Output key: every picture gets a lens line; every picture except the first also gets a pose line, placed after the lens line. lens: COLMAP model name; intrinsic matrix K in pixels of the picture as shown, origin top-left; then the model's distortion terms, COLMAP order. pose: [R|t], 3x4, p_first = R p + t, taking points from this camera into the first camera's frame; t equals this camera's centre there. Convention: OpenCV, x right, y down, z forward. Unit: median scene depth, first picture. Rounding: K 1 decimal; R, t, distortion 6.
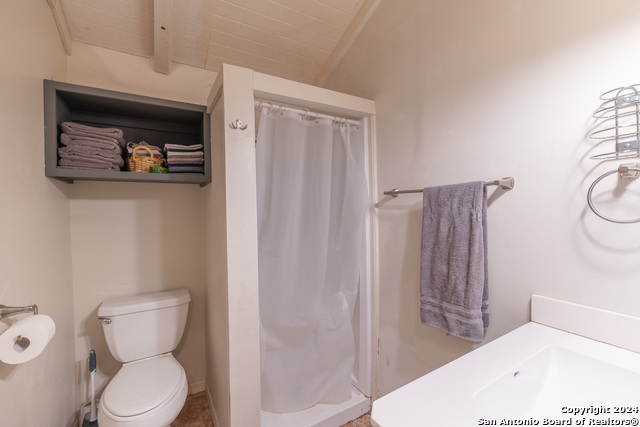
lens RADIAL K [[274.7, 0, 321.4], [0, 274.7, 210.9], [0, 0, 1]] dist [0.001536, -0.000166]
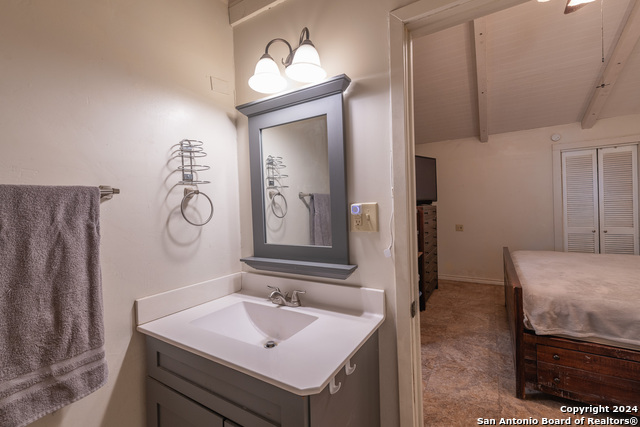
lens RADIAL K [[274.7, 0, 321.4], [0, 274.7, 210.9], [0, 0, 1]] dist [0.001536, -0.000166]
pose [[-0.459867, 0.020664, 0.887747, -0.444989], [0.040841, 0.999163, -0.002102, -0.005958], [-0.887048, 0.035290, -0.460327, 0.746167]]
